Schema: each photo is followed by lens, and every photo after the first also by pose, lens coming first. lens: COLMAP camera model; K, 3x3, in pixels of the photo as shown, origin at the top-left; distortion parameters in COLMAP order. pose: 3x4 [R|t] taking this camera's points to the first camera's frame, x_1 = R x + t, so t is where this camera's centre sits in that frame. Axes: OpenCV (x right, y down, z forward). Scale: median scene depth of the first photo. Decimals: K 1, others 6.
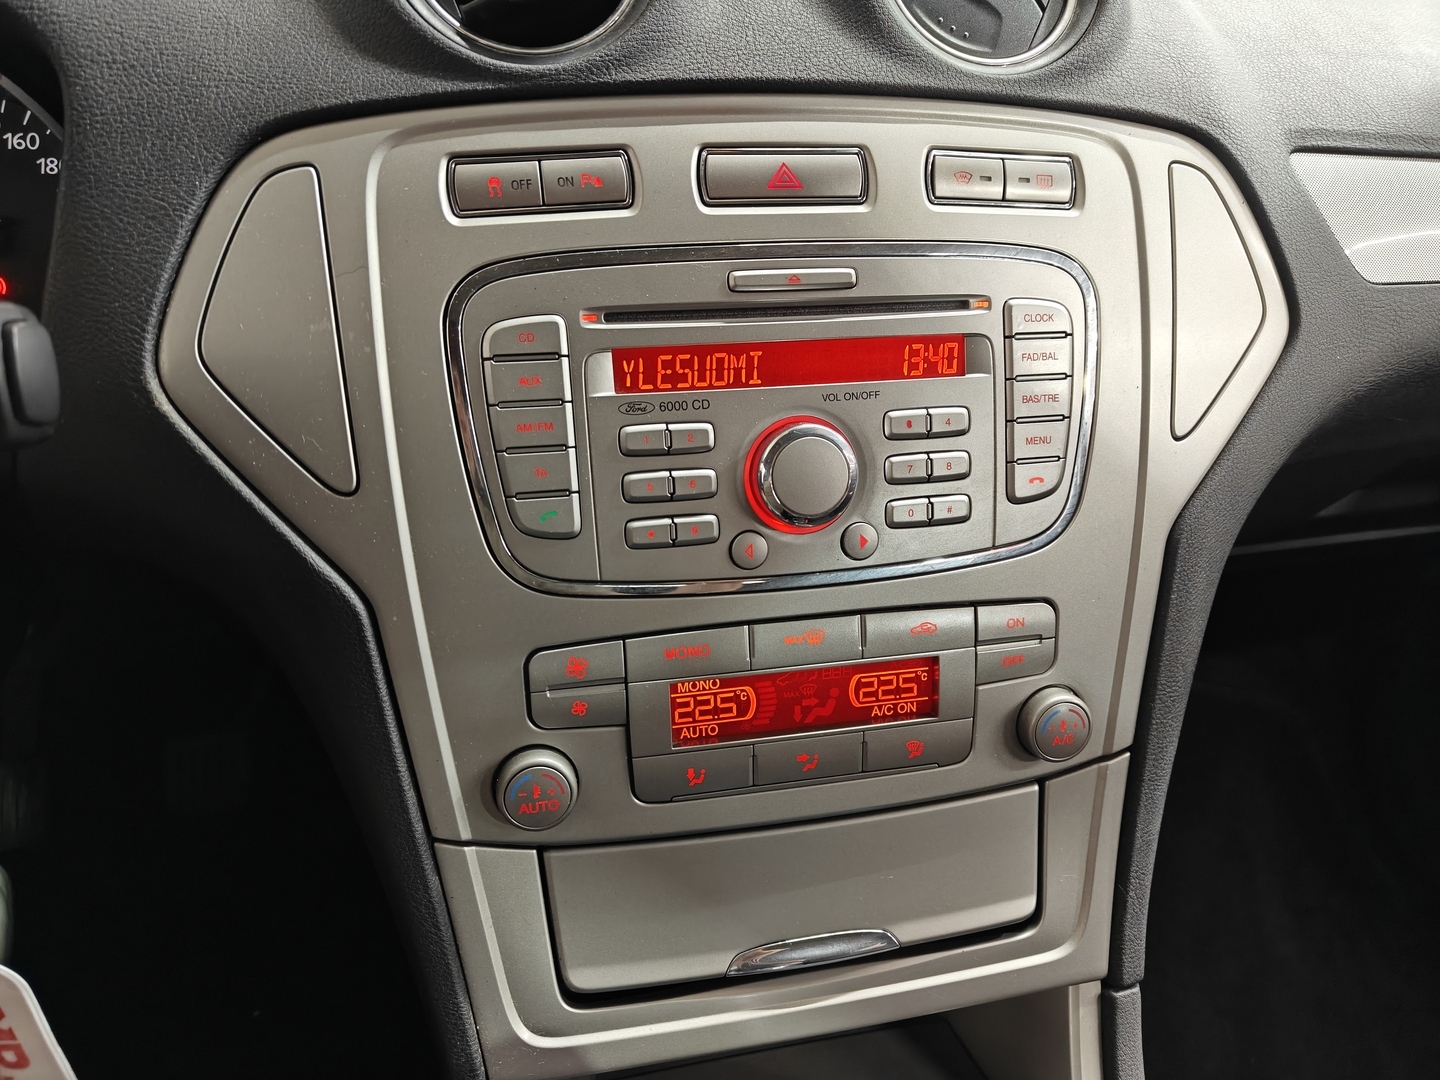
lens RADIAL K [[1018.9, 0, 712.3], [0, 1018.9, 535.6], [0, 0, 1]] dist [0.001329, -0.005943]
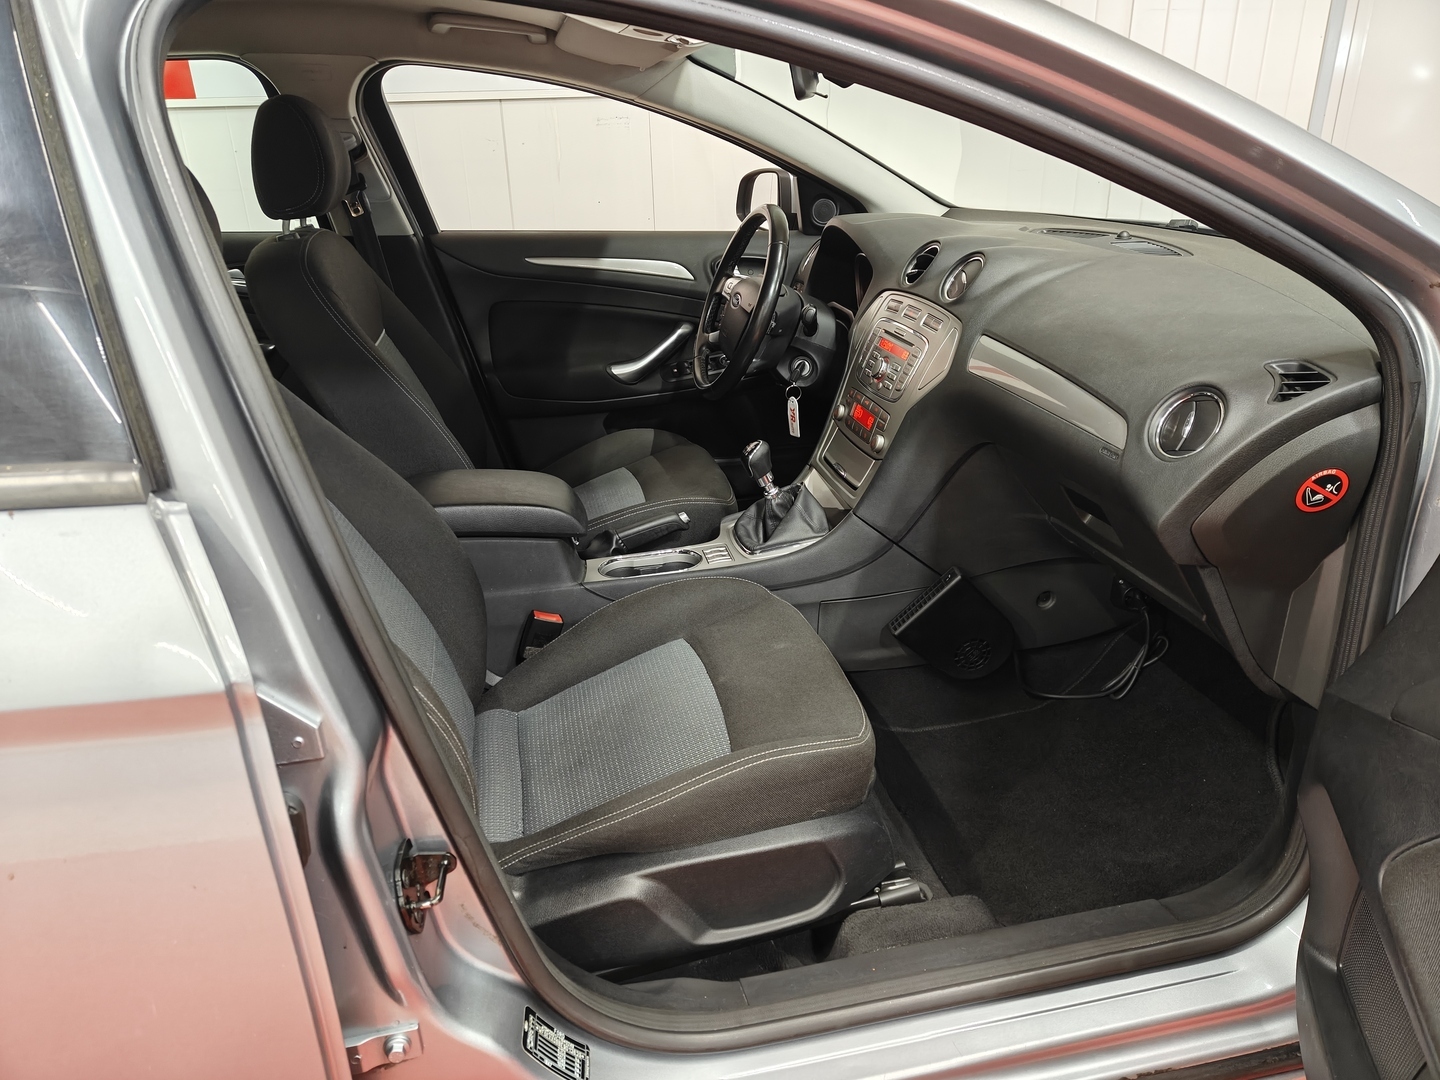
lens RADIAL K [[1012.4, 0, 720.0], [0, 1012.4, 540.0], [0, 0, 1]] dist [0.067325, -0.118830]
pose [[-0.004605, 0.341998, -0.939690, 4.677247], [-0.506528, 0.809431, 0.297072, -0.429373], [0.862211, 0.477347, 0.169504, -0.078815]]
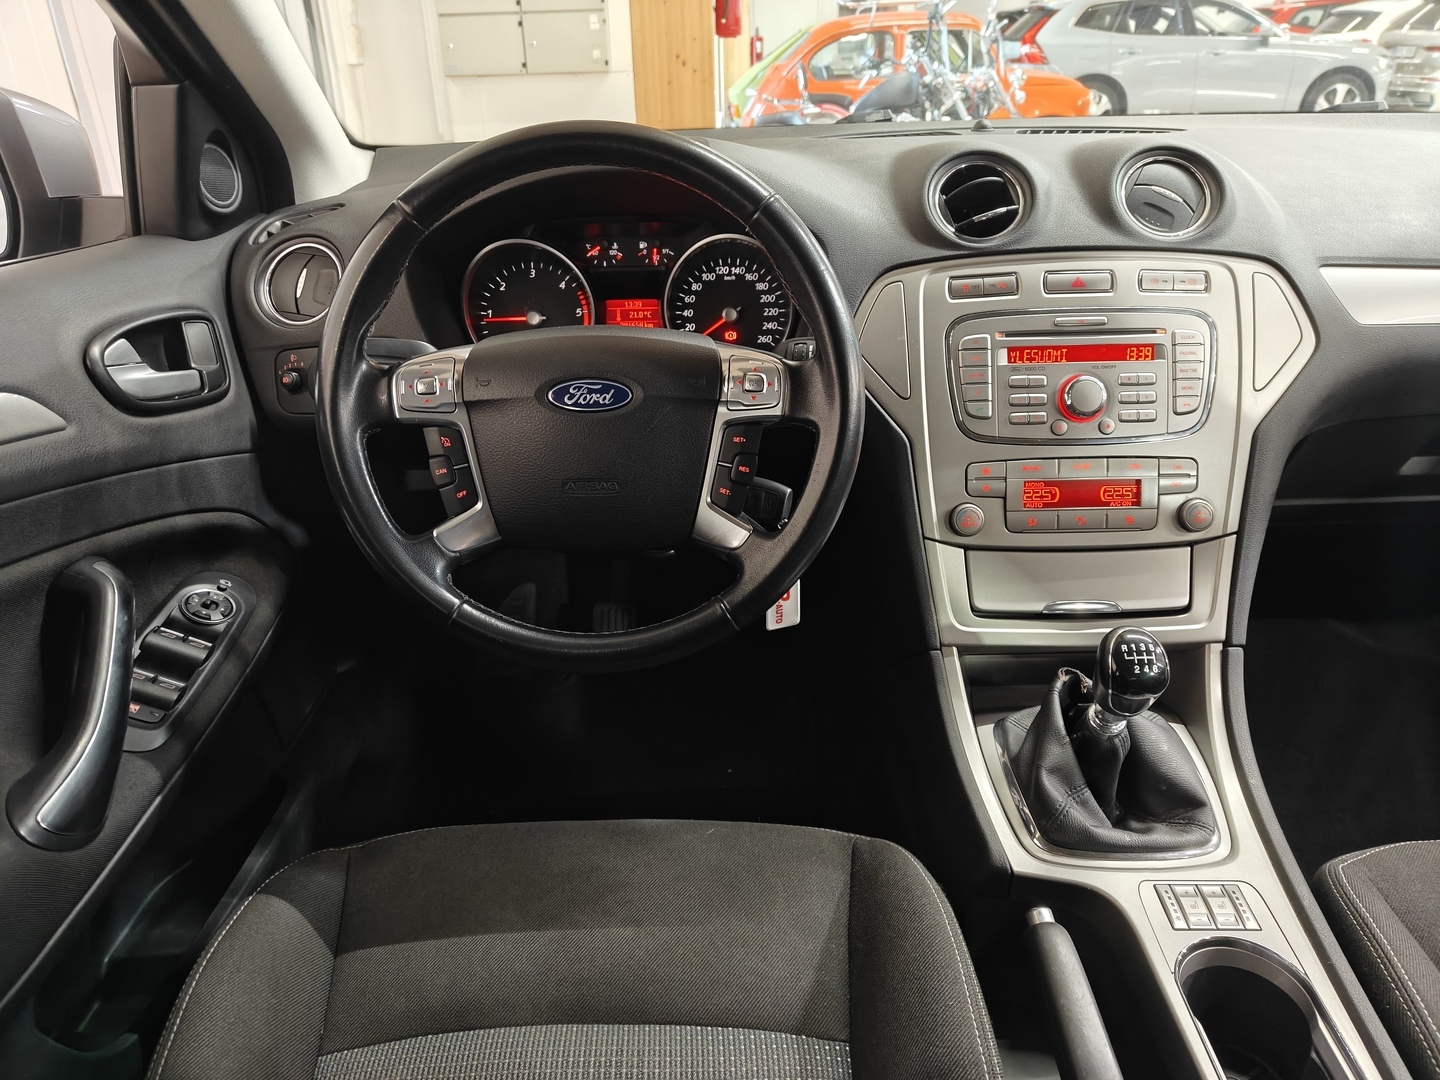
lens RADIAL K [[1003.7, 0, 728.6], [0, 1003.7, 540.2], [0, 0, 1]] dist [0.010559, -0.006669]
pose [[0.971876, 0.036313, -0.232678, -0.160464], [-0.061324, 0.992977, -0.101174, 0.562837], [0.227370, 0.112597, 0.967277, -1.470608]]
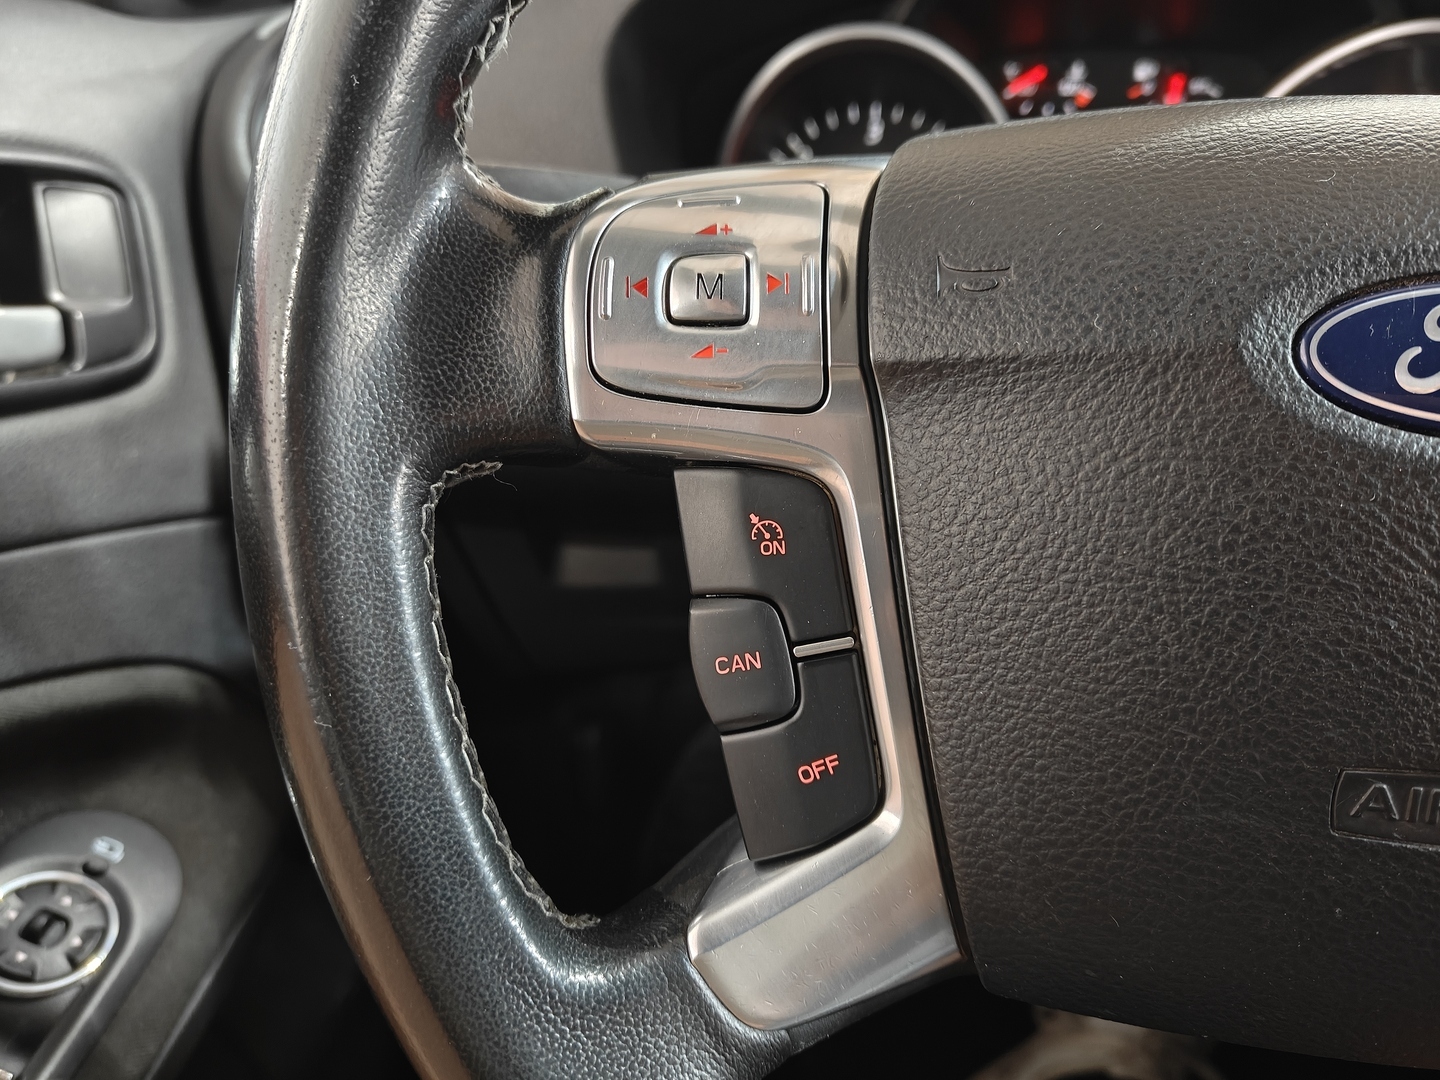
lens RADIAL K [[1018.9, 0, 712.3], [0, 1018.9, 535.6], [0, 0, 1]] dist [0.001329, -0.005943]
pose [[0.927844, 0.061451, -0.367871, -1.020632], [-0.121675, 0.982242, -0.142811, 0.272776], [0.352562, 0.177268, 0.918845, -0.143071]]
